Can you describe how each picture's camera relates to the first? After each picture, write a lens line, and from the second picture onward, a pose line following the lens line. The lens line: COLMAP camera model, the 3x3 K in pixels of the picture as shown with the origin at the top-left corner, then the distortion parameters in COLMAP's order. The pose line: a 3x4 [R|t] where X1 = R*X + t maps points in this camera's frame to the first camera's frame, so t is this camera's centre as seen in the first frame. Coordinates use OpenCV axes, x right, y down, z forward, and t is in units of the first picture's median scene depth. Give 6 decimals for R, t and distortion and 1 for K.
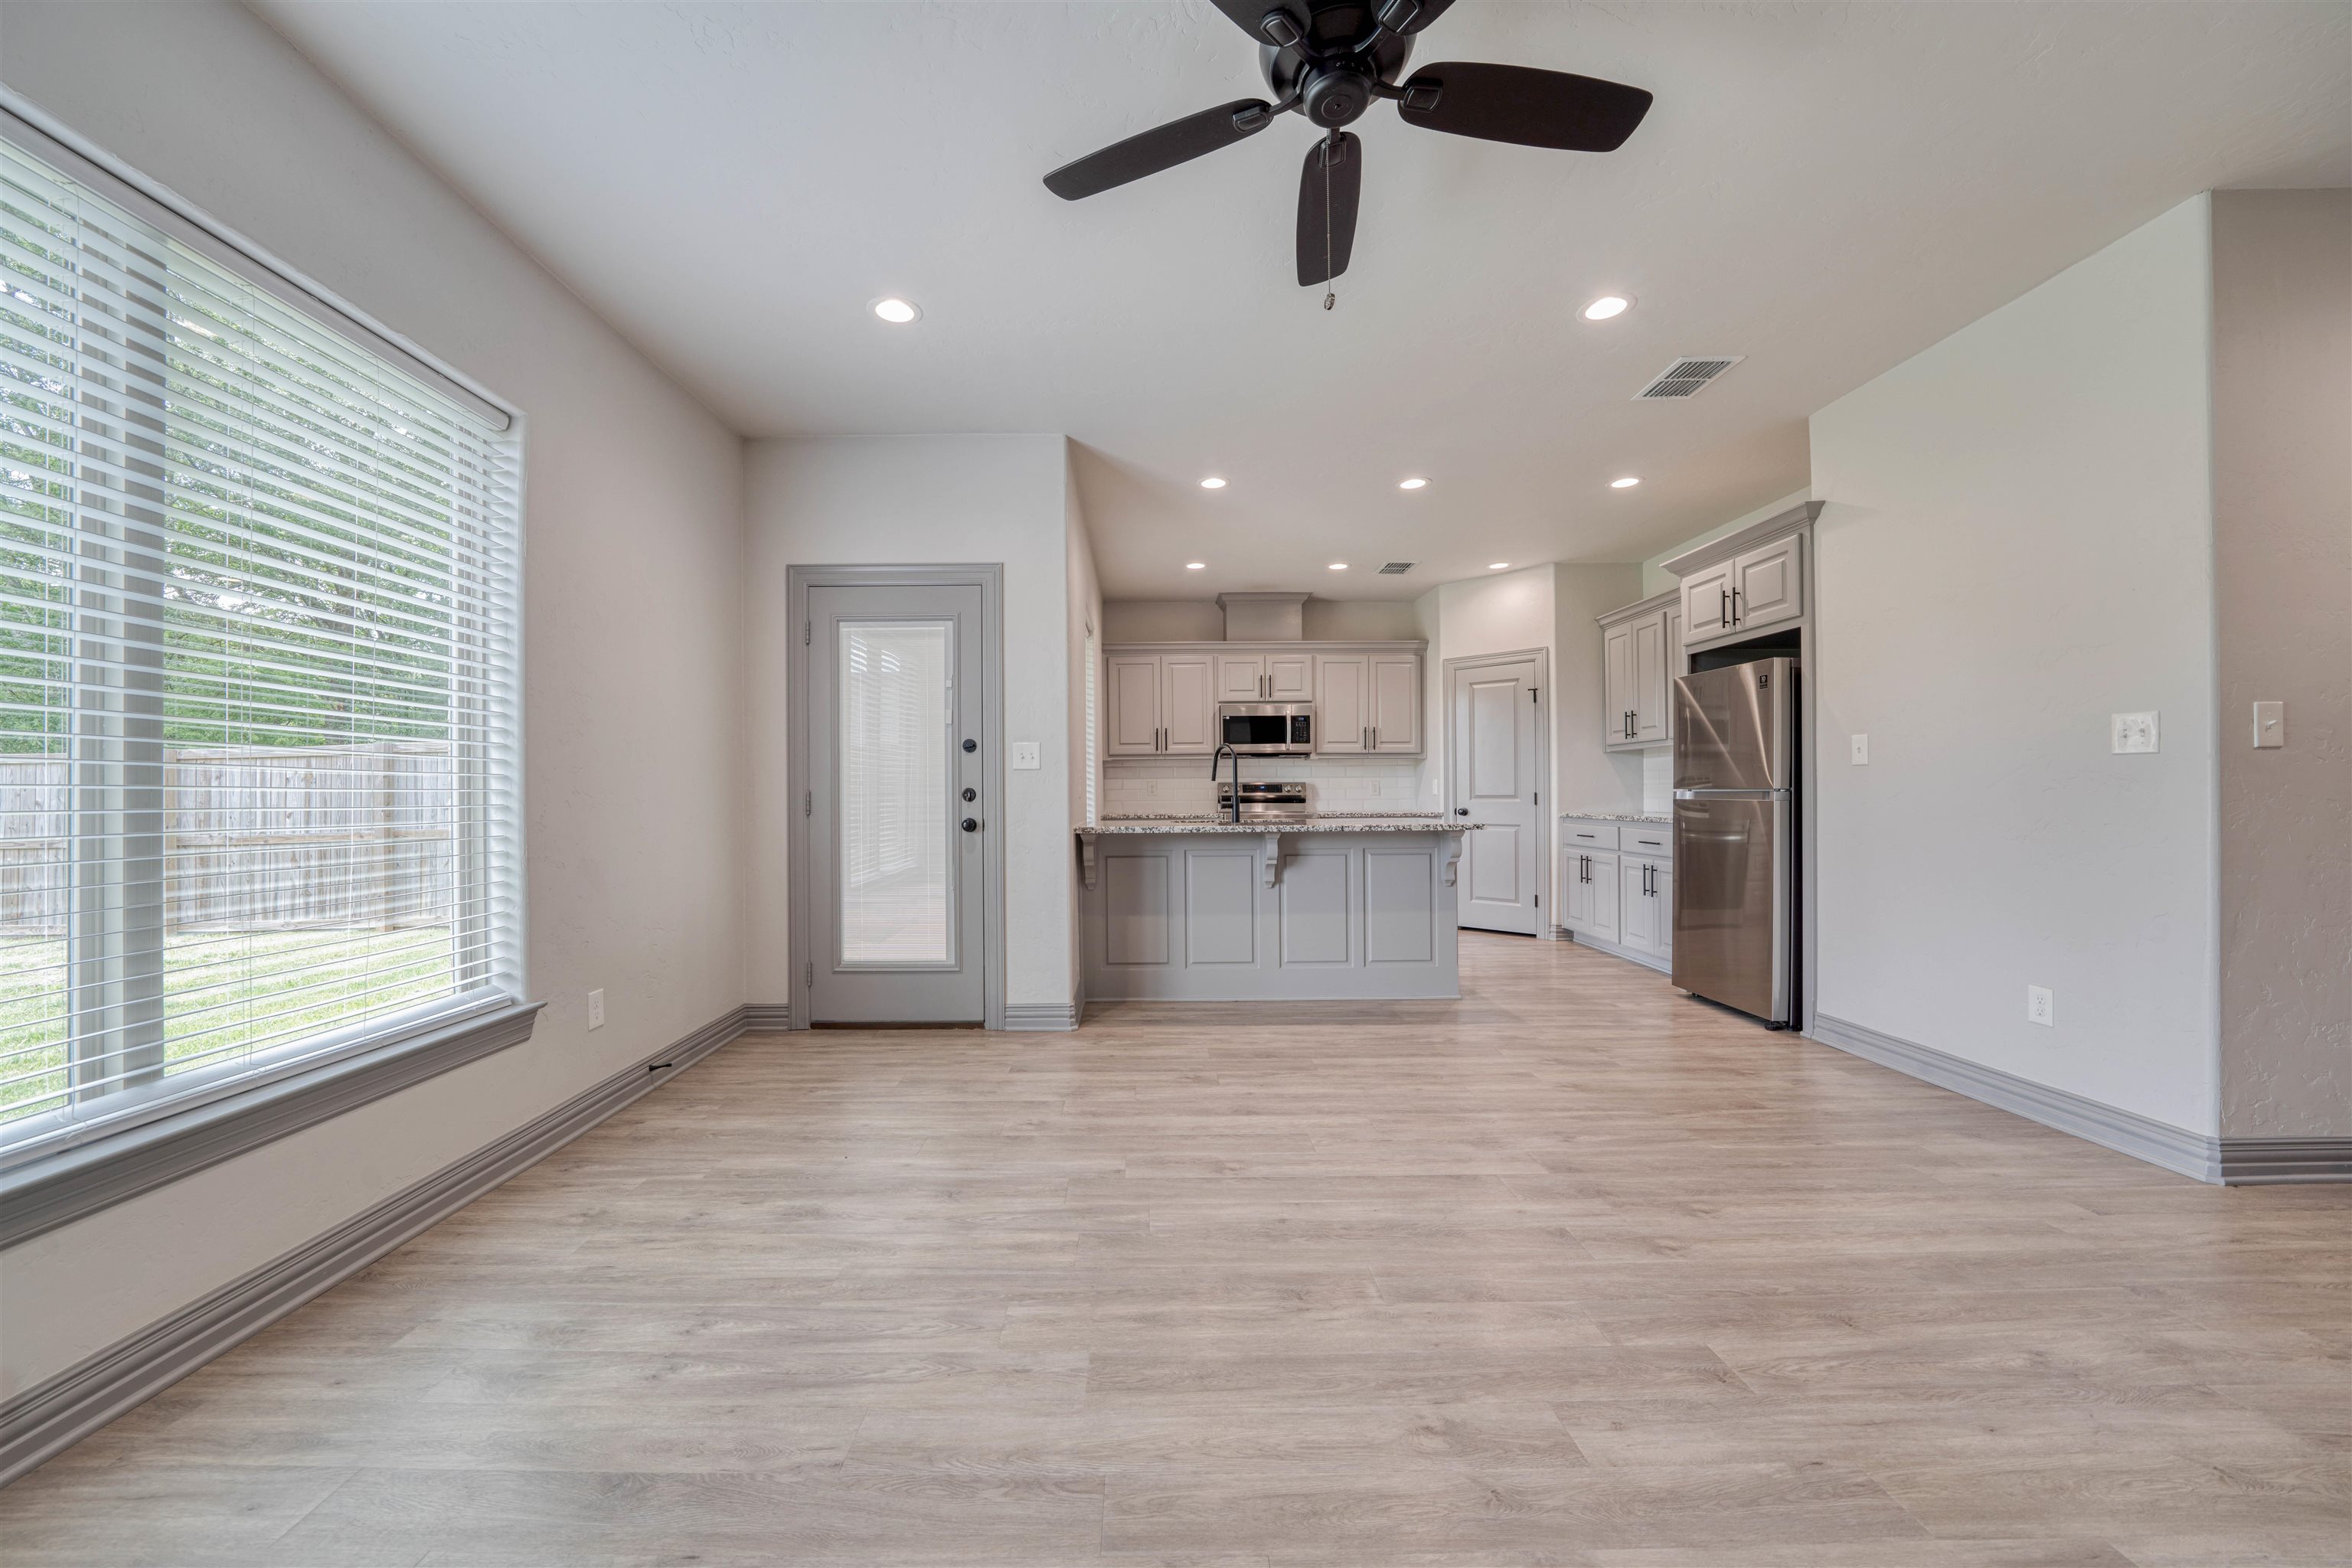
lens RADIAL K [[851.7, 0, 1149.2], [0, 851.7, 790.4], [0, 0, 1]] dist [-0.010863, 0.000092]
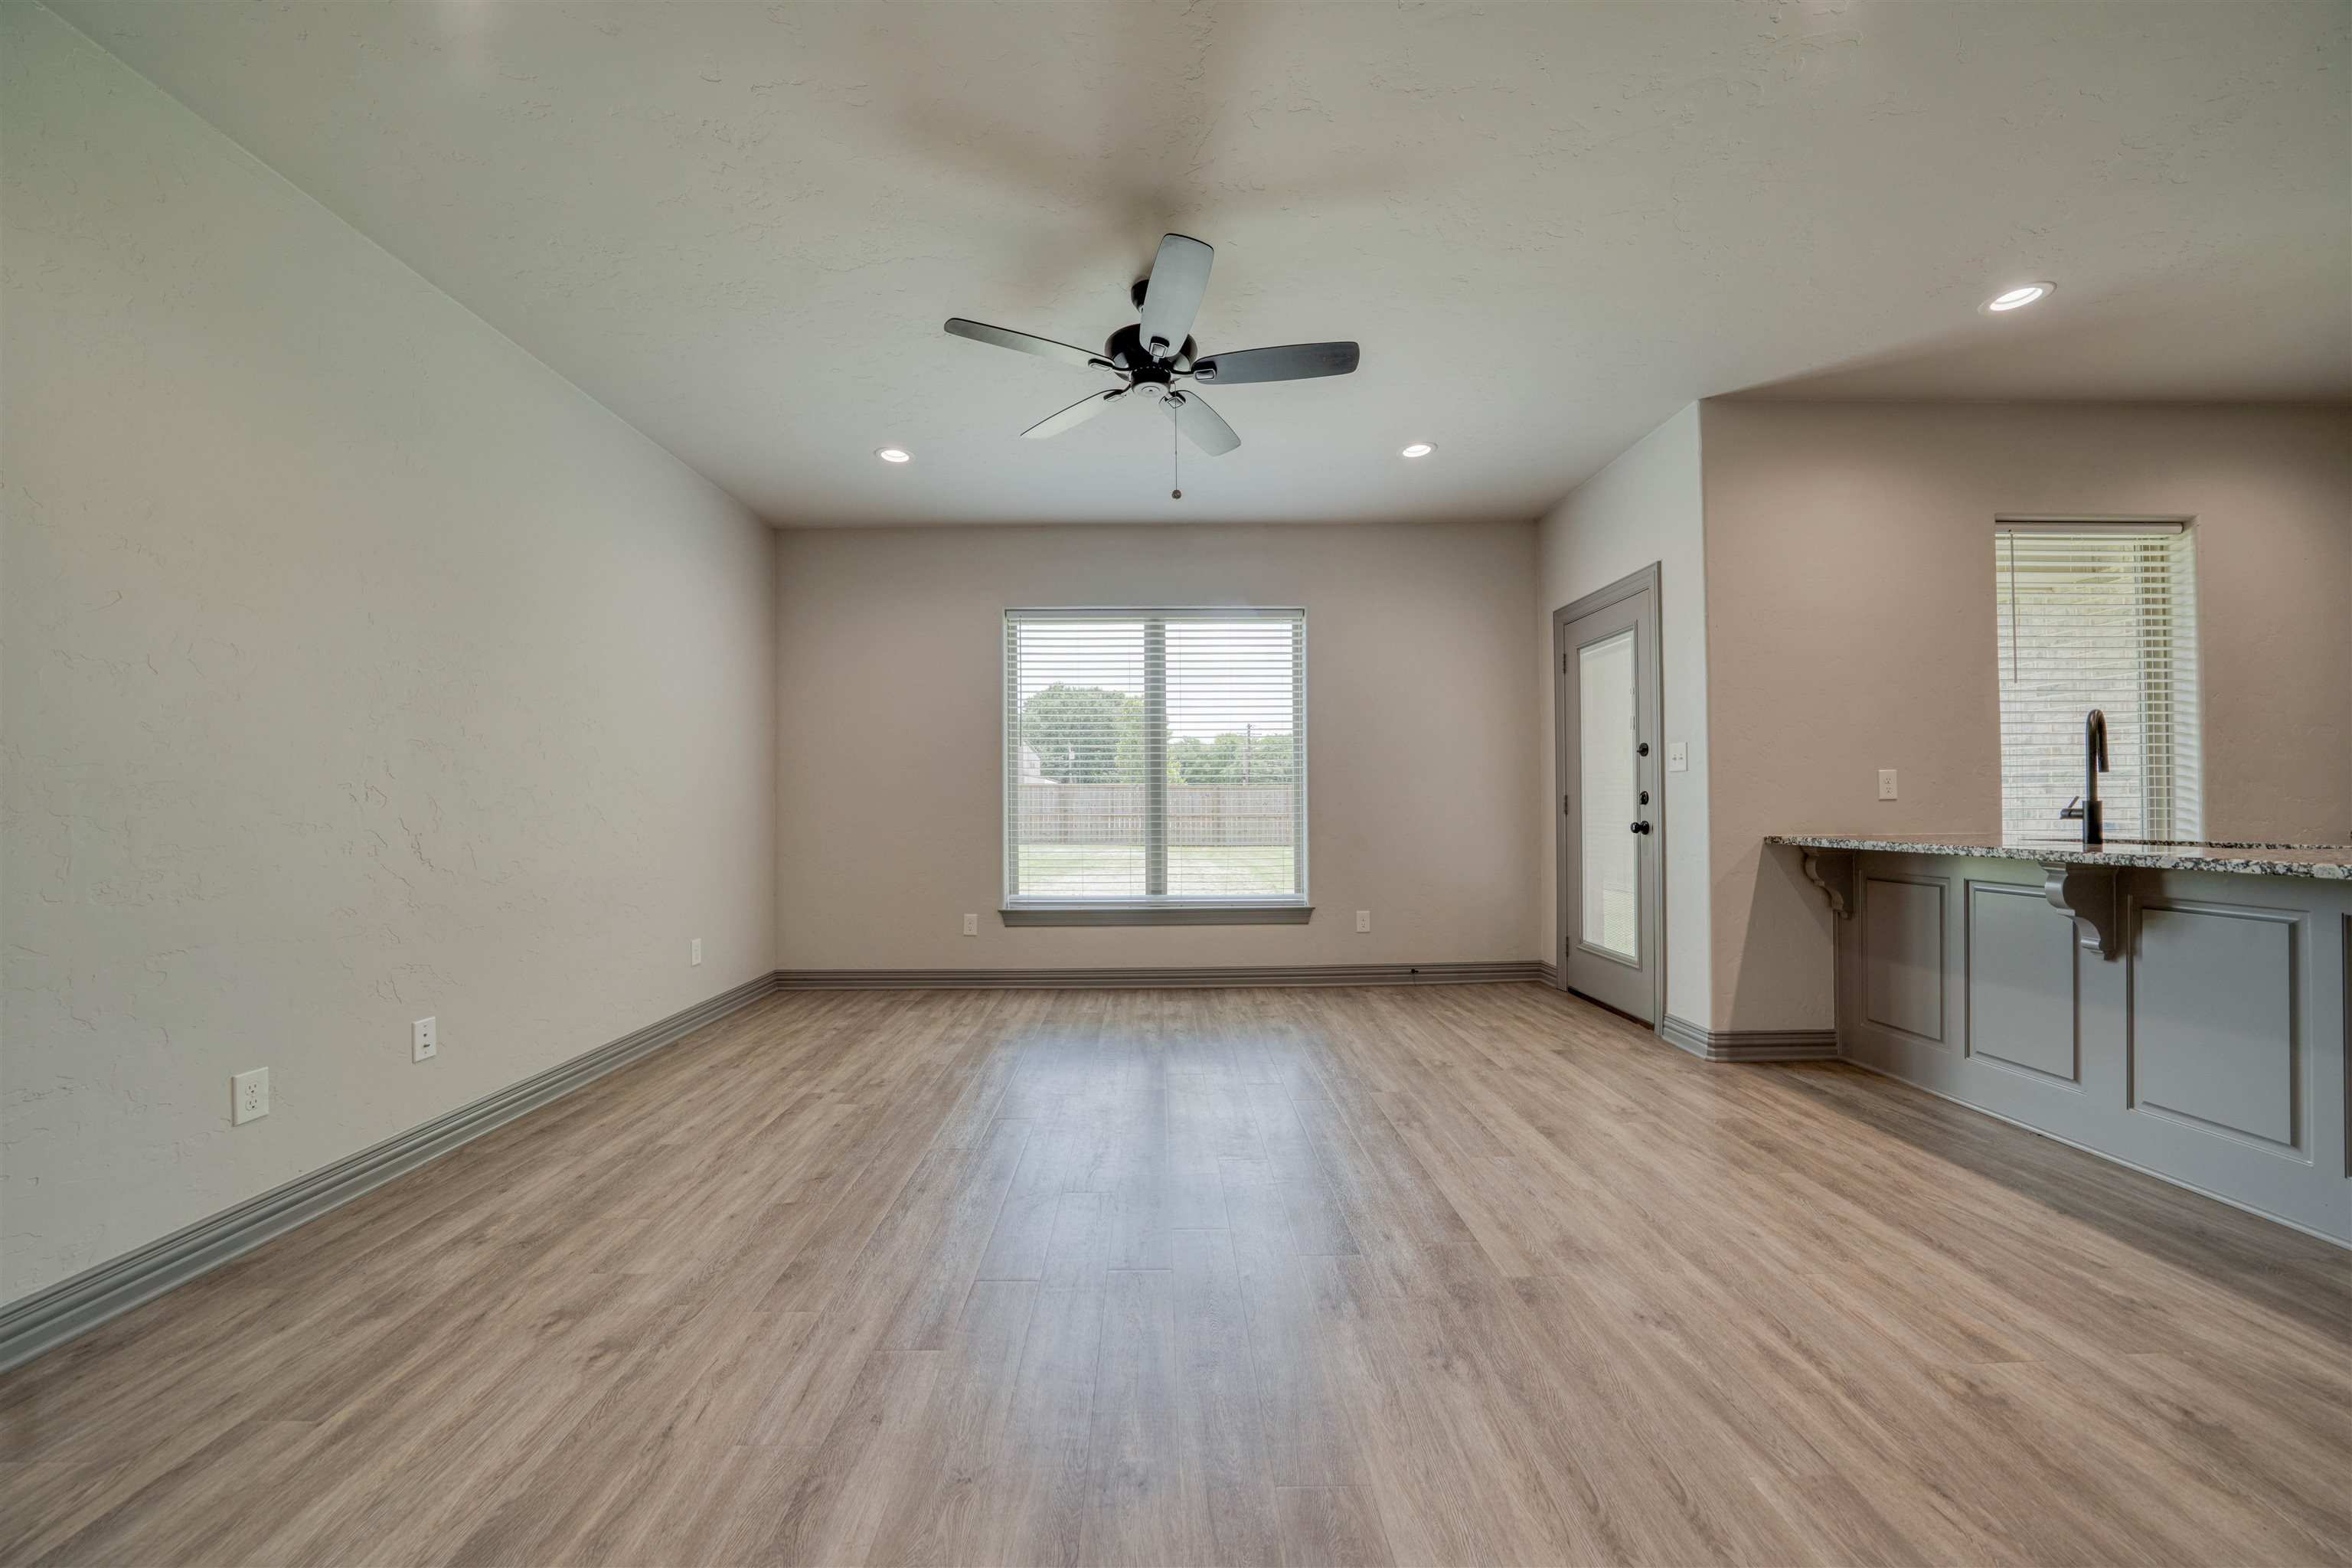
lens RADIAL K [[828.6, 0, 1155.3], [0, 828.6, 800.2], [0, 0, 1]] dist [-0.027645, 0.003361]
pose [[-0.003665, 0.003033, -0.999989, 0.756446], [0.013190, 0.999909, 0.002984, -0.002653], [0.999906, -0.013179, -0.003705, 0.413311]]
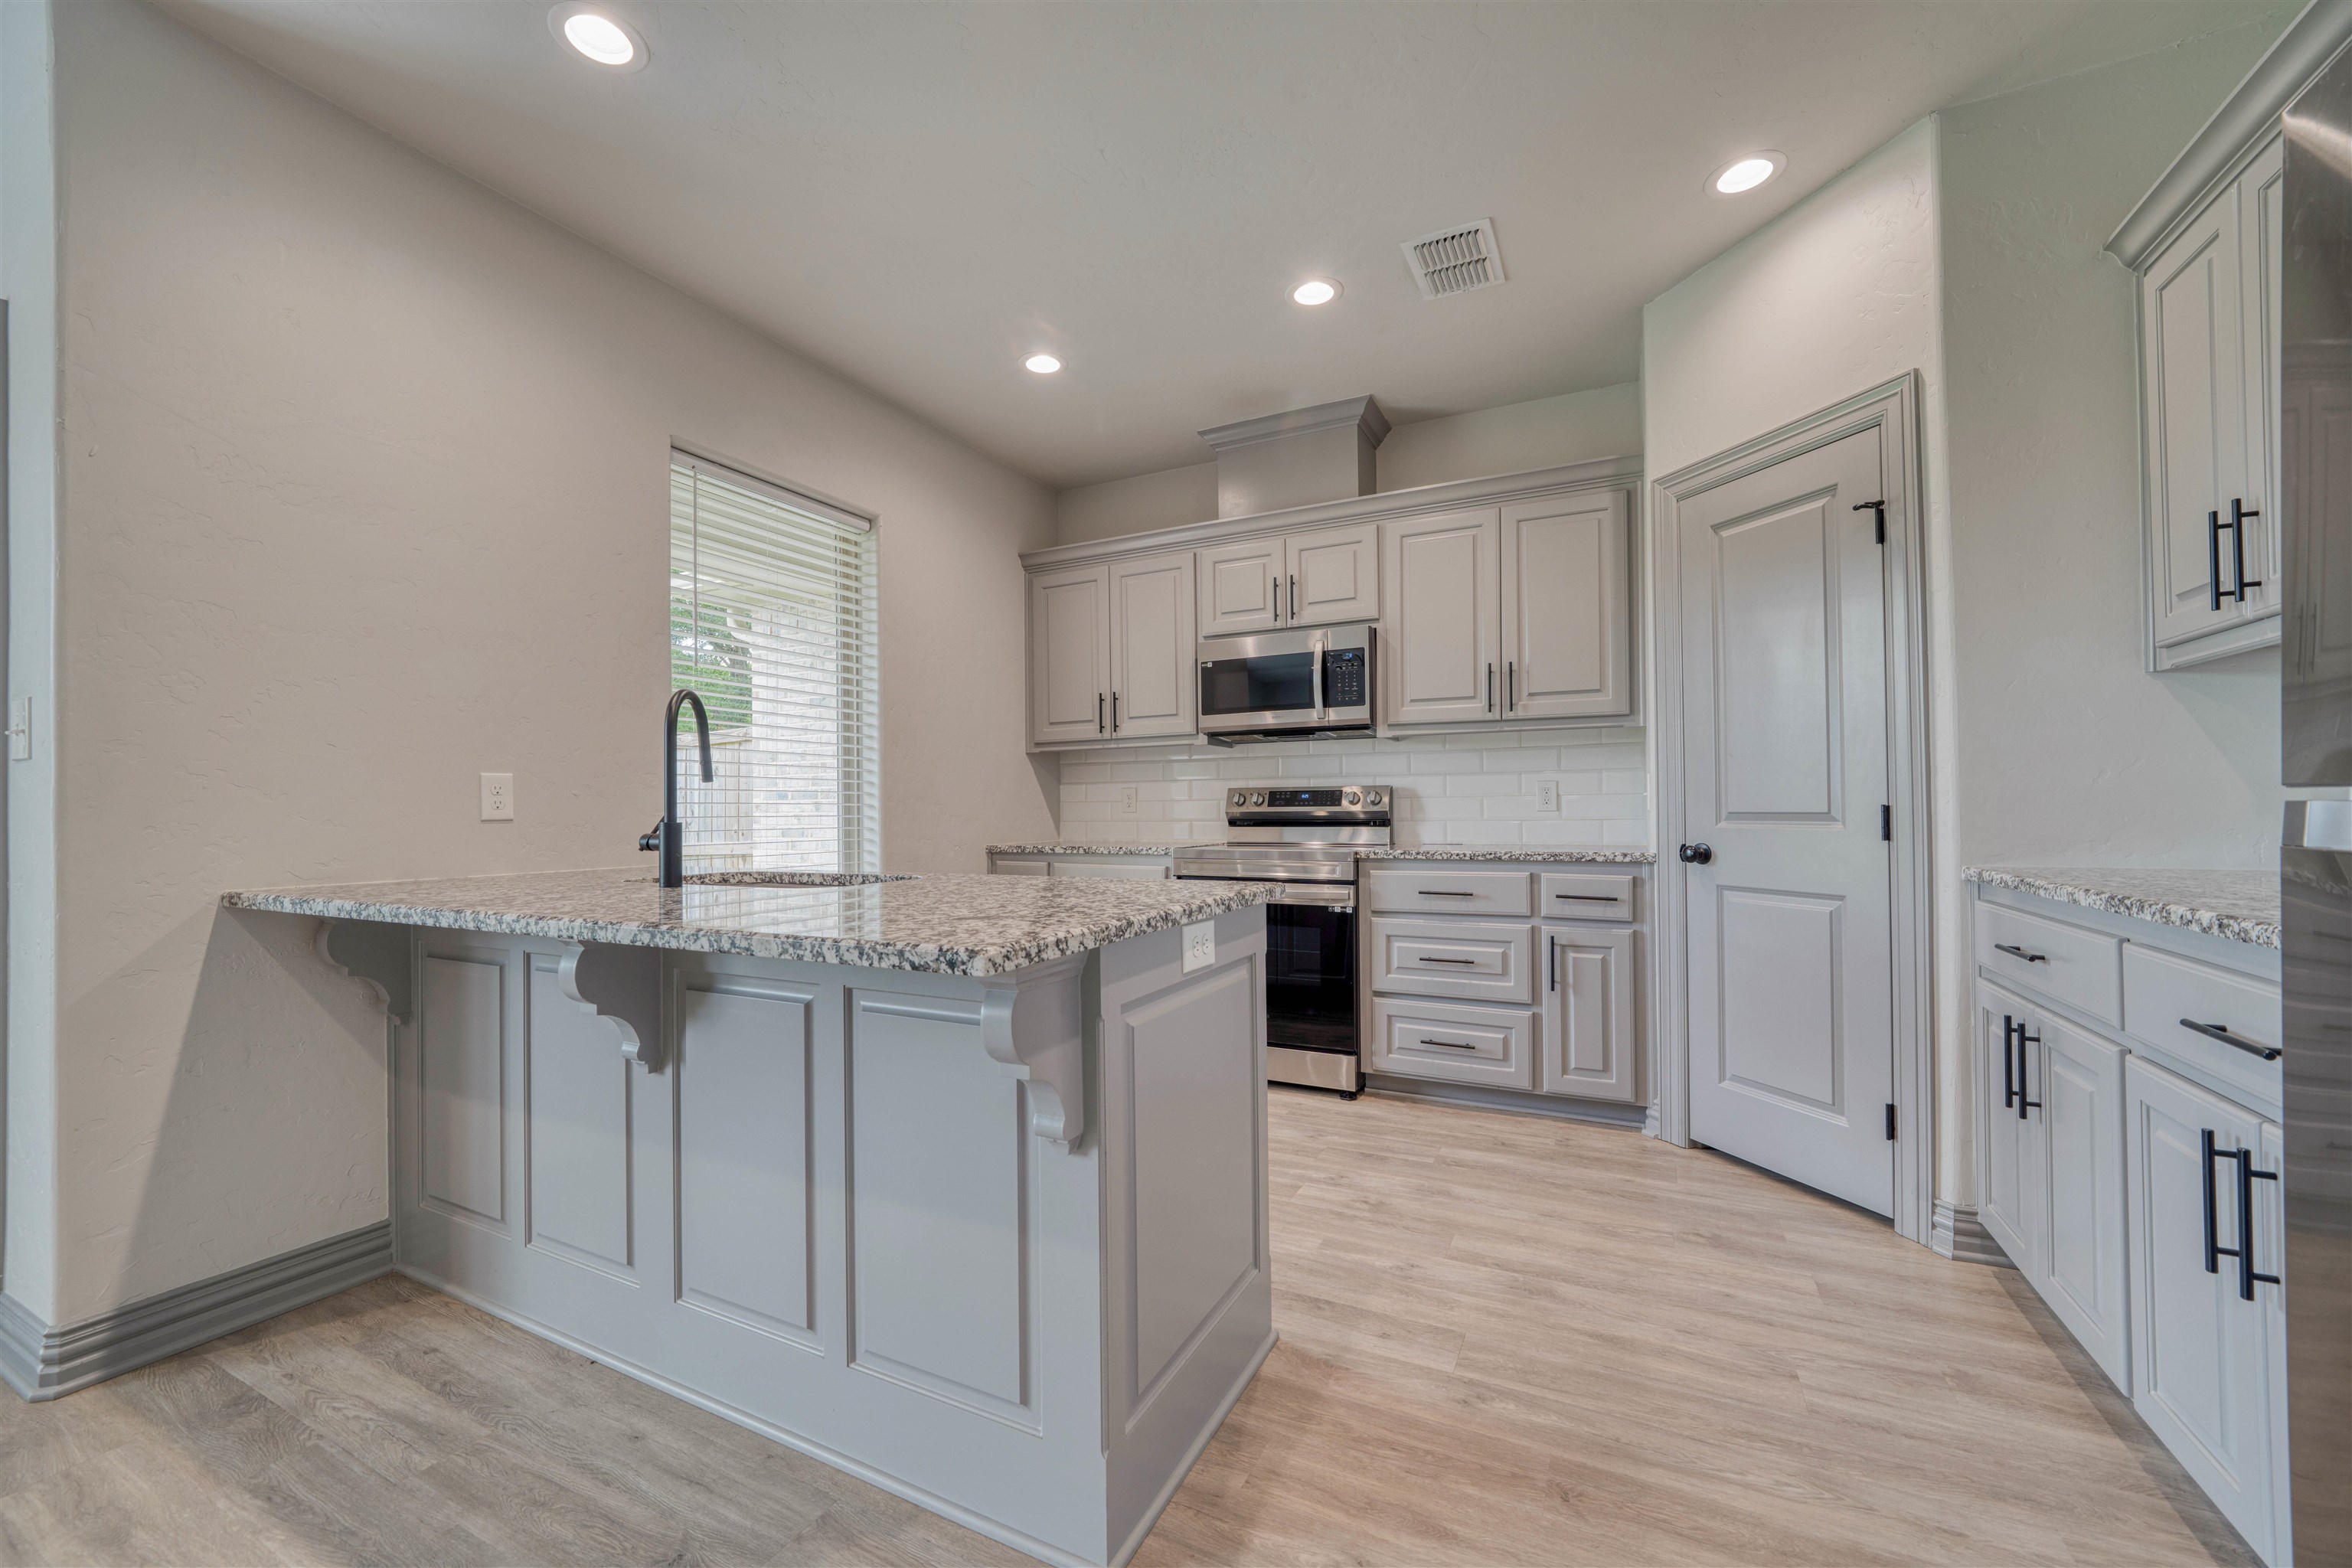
lens RADIAL K [[918.7, 0, 1160.5], [0, 918.7, 800.3], [0, 0, 1]] dist [-0.006437, 0.000260]
pose [[0.886229, -0.006042, -0.463208, 0.574553], [0.005106, 0.999982, -0.003275, 0.000591], [0.463220, 0.000537, 0.886243, 0.842185]]
